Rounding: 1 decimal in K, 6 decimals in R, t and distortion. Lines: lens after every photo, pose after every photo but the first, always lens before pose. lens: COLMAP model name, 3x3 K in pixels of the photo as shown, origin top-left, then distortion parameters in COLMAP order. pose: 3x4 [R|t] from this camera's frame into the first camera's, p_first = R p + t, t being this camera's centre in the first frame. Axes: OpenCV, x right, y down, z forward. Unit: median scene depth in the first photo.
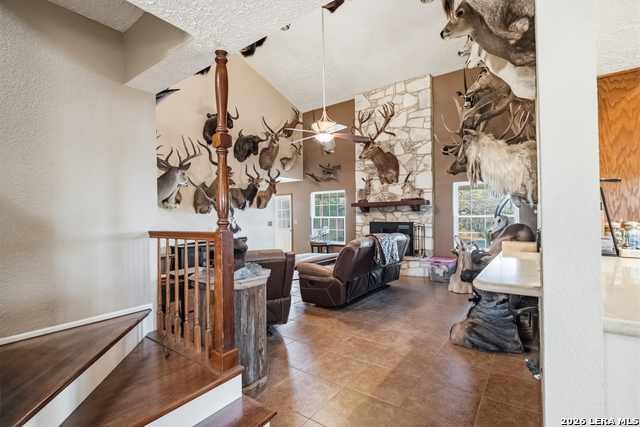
lens RADIAL K [[296.5, 0, 323.4], [0, 296.5, 214.6], [0, 0, 1]] dist [-0.009943, 0.000806]
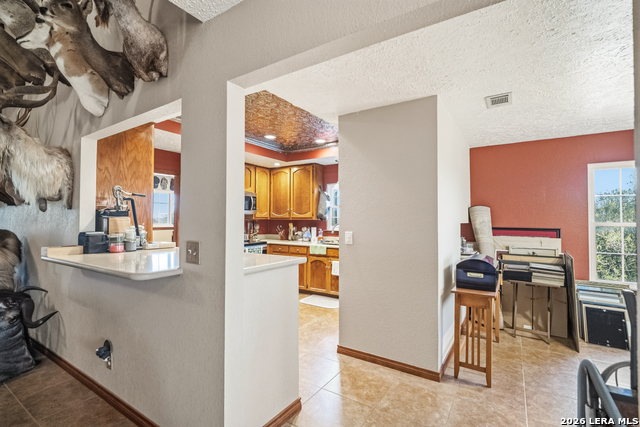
lens RADIAL K [[296.5, 0, 319.1], [0, 296.5, 215.8], [0, 0, 1]] dist [-0.009943, 0.000806]
pose [[-0.054301, 0.024585, 0.998222, -0.118146], [-0.008150, 0.999653, -0.025063, 0.002132], [-0.998491, -0.009497, -0.054082, 0.056944]]
